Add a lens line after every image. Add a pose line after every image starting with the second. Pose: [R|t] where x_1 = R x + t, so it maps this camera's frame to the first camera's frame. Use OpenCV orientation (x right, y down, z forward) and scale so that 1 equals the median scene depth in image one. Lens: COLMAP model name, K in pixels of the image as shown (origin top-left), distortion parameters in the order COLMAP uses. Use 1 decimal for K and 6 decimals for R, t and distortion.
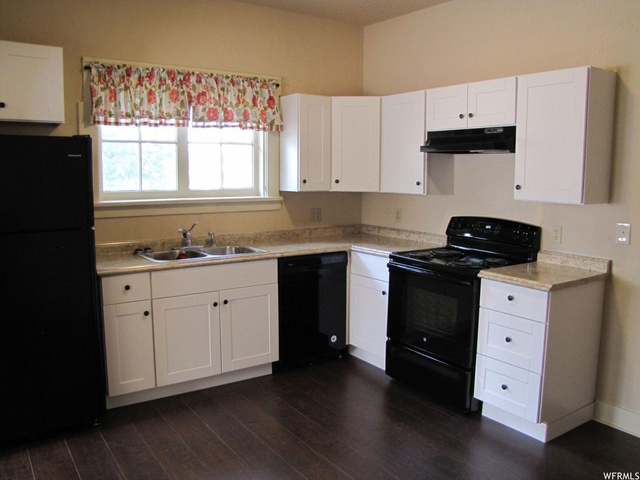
lens RADIAL K [[529.7, 0, 320.0], [0, 529.7, 240.0], [0, 0, 1]] dist [-0.131208, 0.004600]
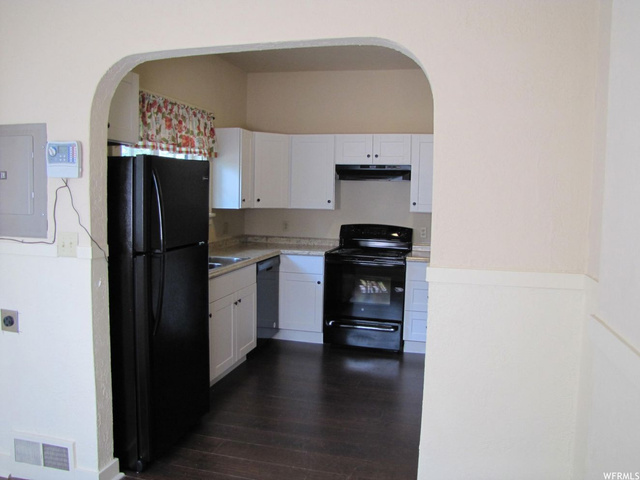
lens RADIAL K [[529.7, 0, 320.0], [0, 529.7, 240.0], [0, 0, 1]] dist [-0.131208, 0.004600]
pose [[0.769577, -0.048775, 0.636689, -0.695257], [0.066392, 0.997786, -0.003812, -0.003187], [-0.635094, 0.045205, 0.771111, -0.045610]]
